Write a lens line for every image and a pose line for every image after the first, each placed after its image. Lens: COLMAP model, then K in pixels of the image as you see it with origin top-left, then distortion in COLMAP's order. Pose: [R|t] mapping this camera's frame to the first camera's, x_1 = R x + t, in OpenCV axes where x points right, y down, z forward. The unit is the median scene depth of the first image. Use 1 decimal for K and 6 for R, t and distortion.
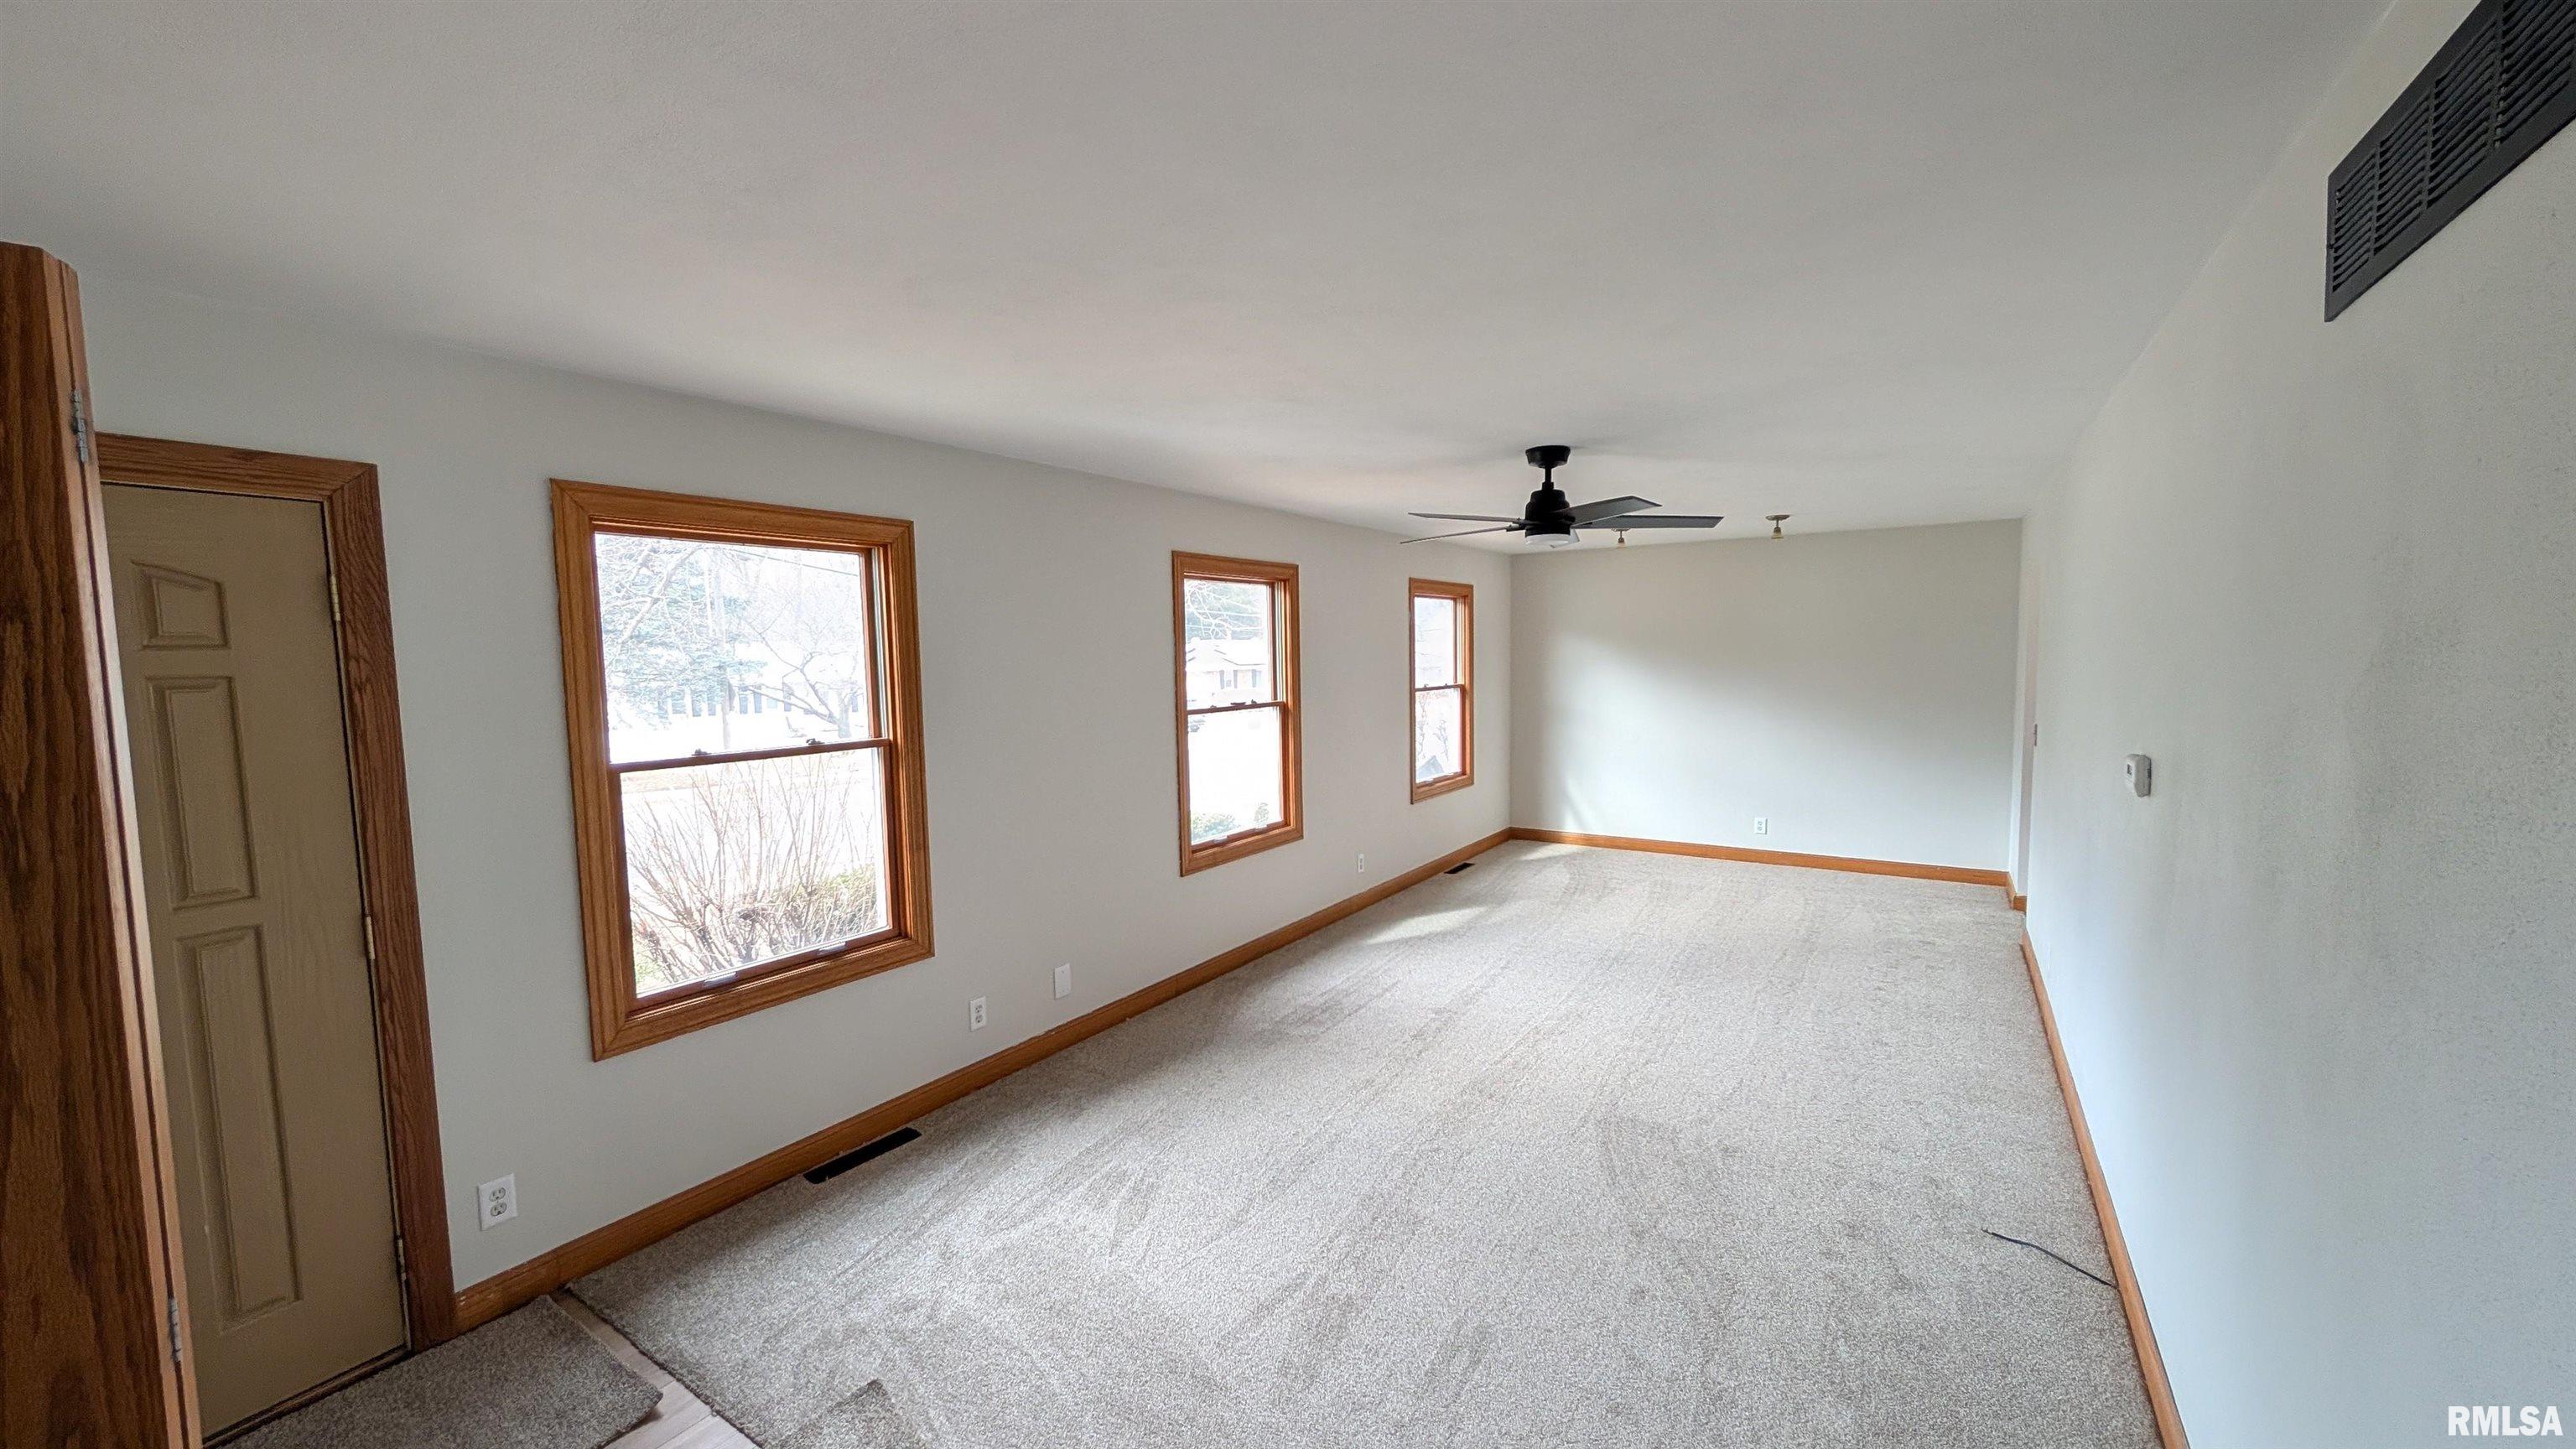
lens RADIAL K [[967.8, 0, 1298.2], [0, 967.8, 742.5], [0, 0, 1]] dist [-0.001504, 0.000881]
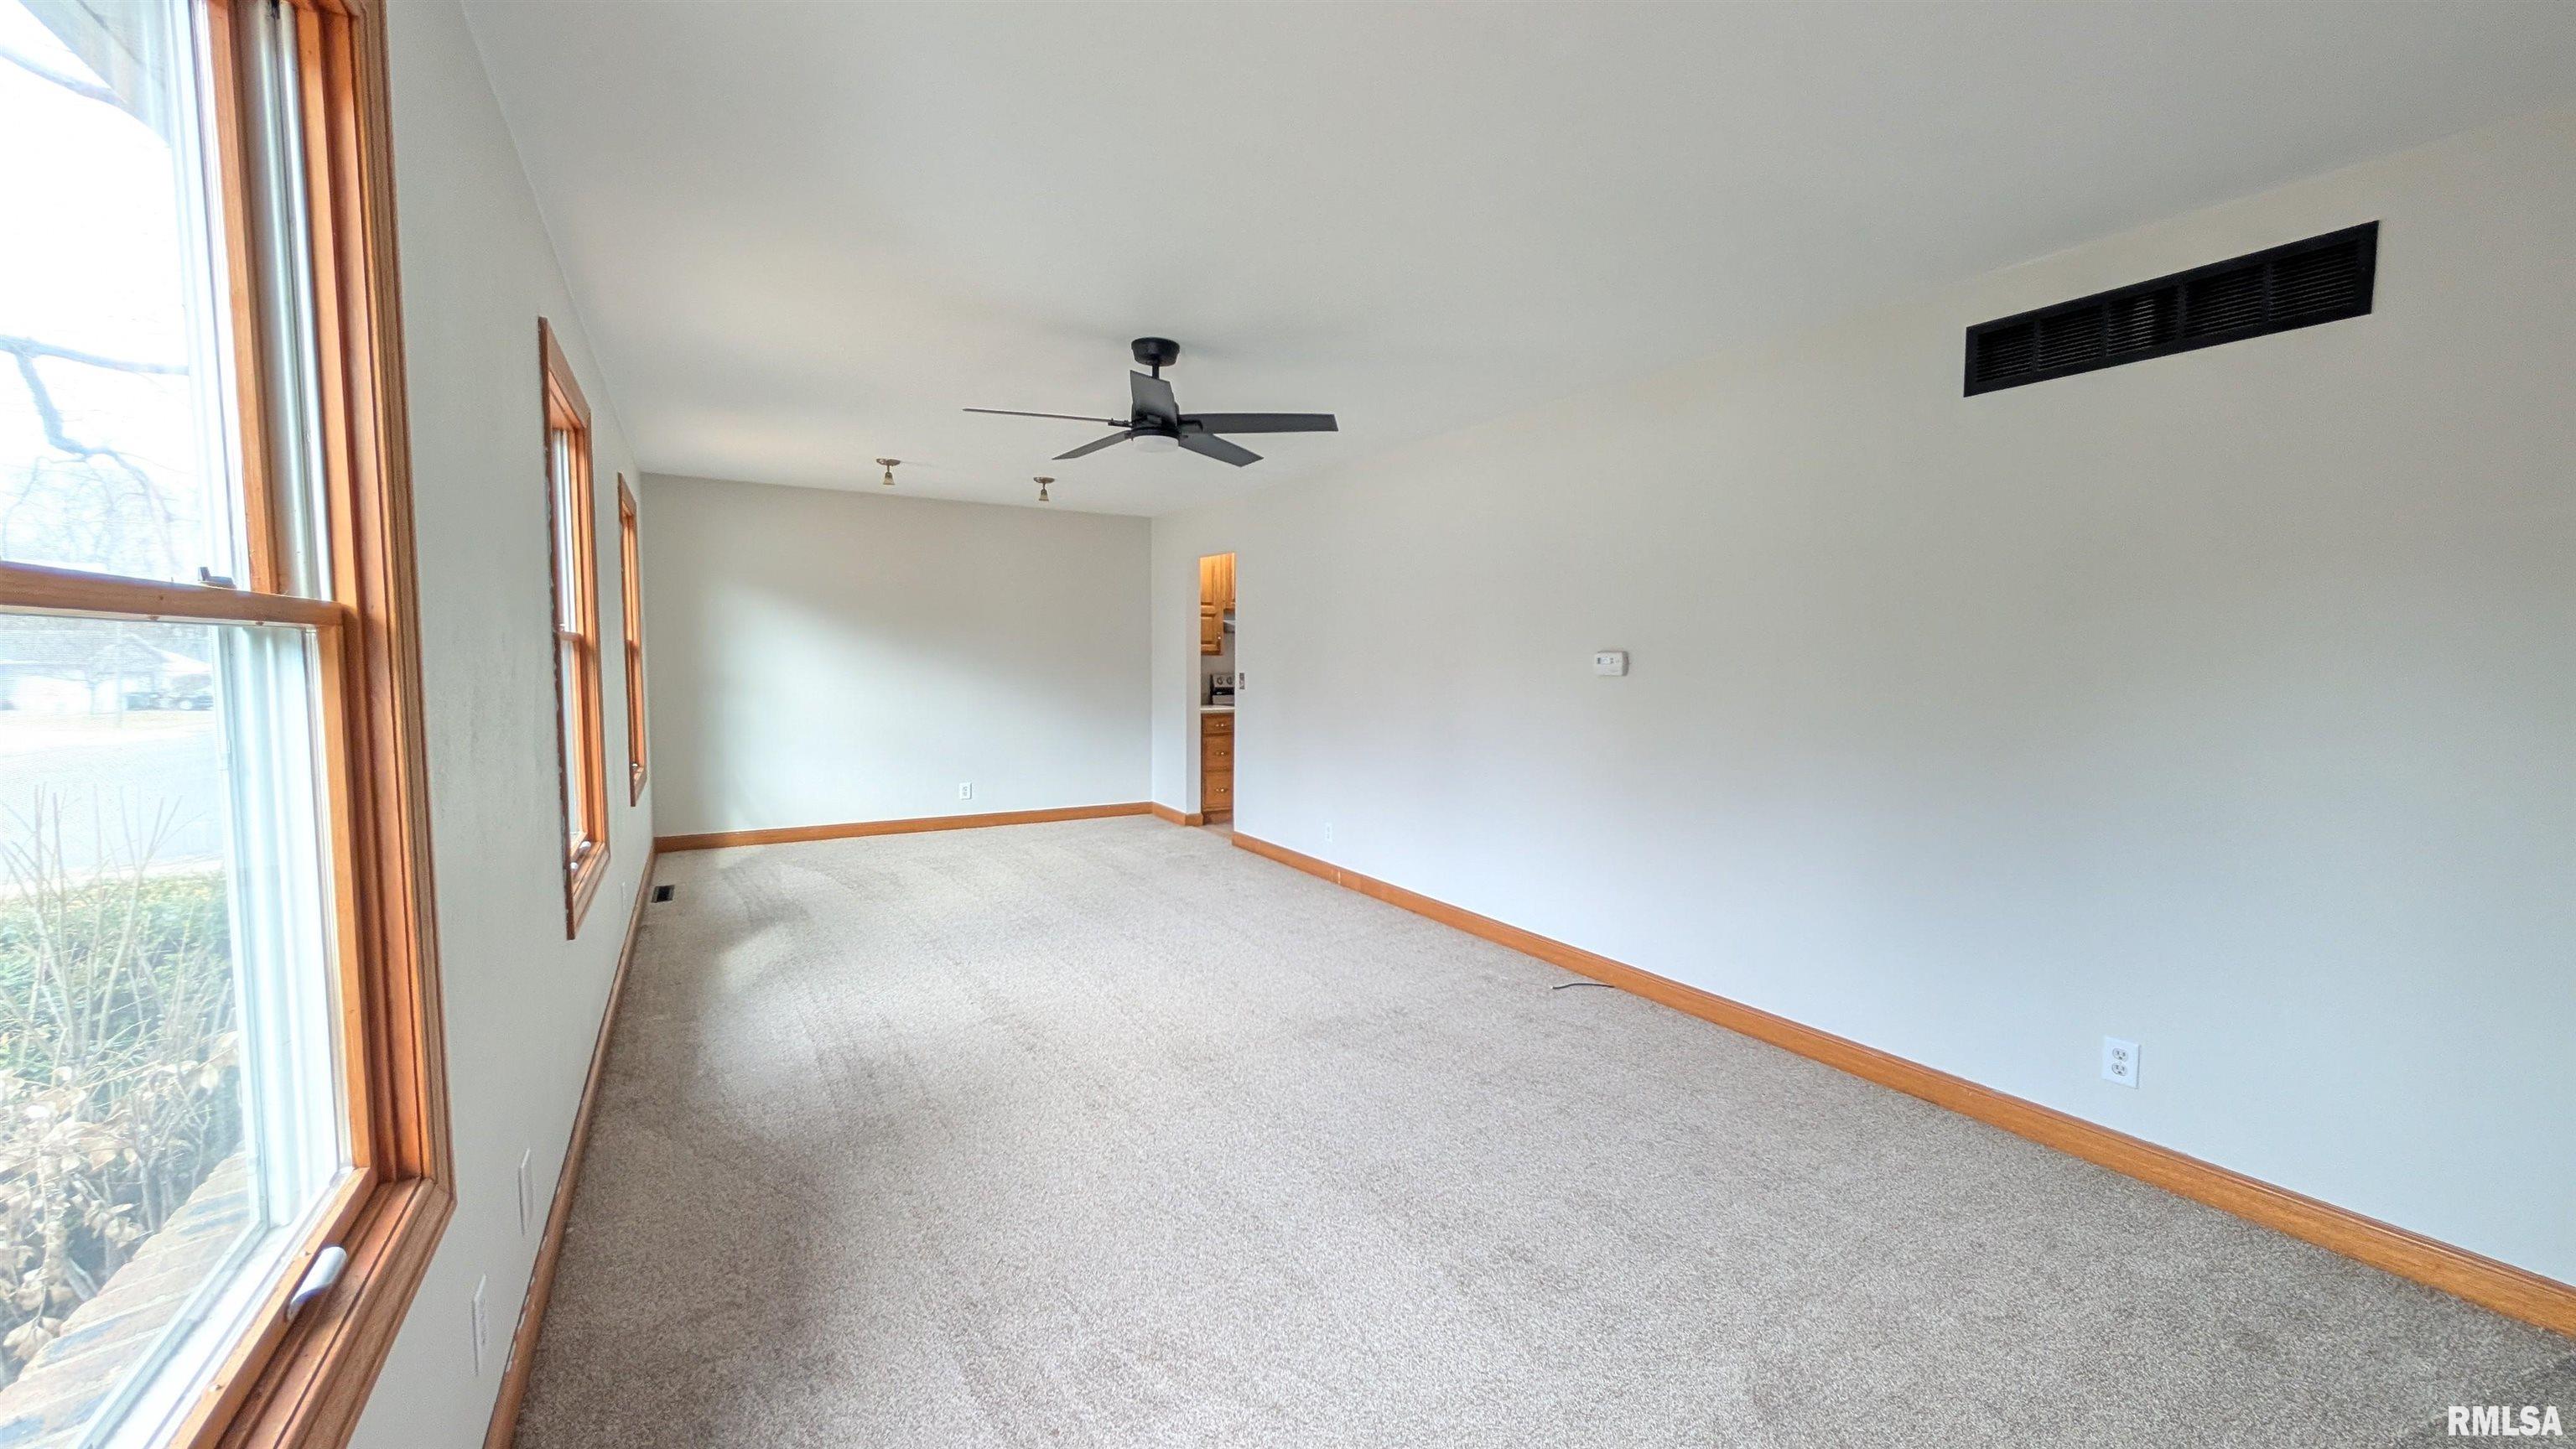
lens RADIAL K [[967.8, 0, 1287.3], [0, 967.8, 736.2], [0, 0, 1]] dist [-0.001504, 0.000881]
pose [[0.437038, -0.052643, 0.897901, -0.516528], [0.065963, 0.997473, 0.026375, 0.048437], [-0.897021, 0.047701, 0.439407, 0.498290]]
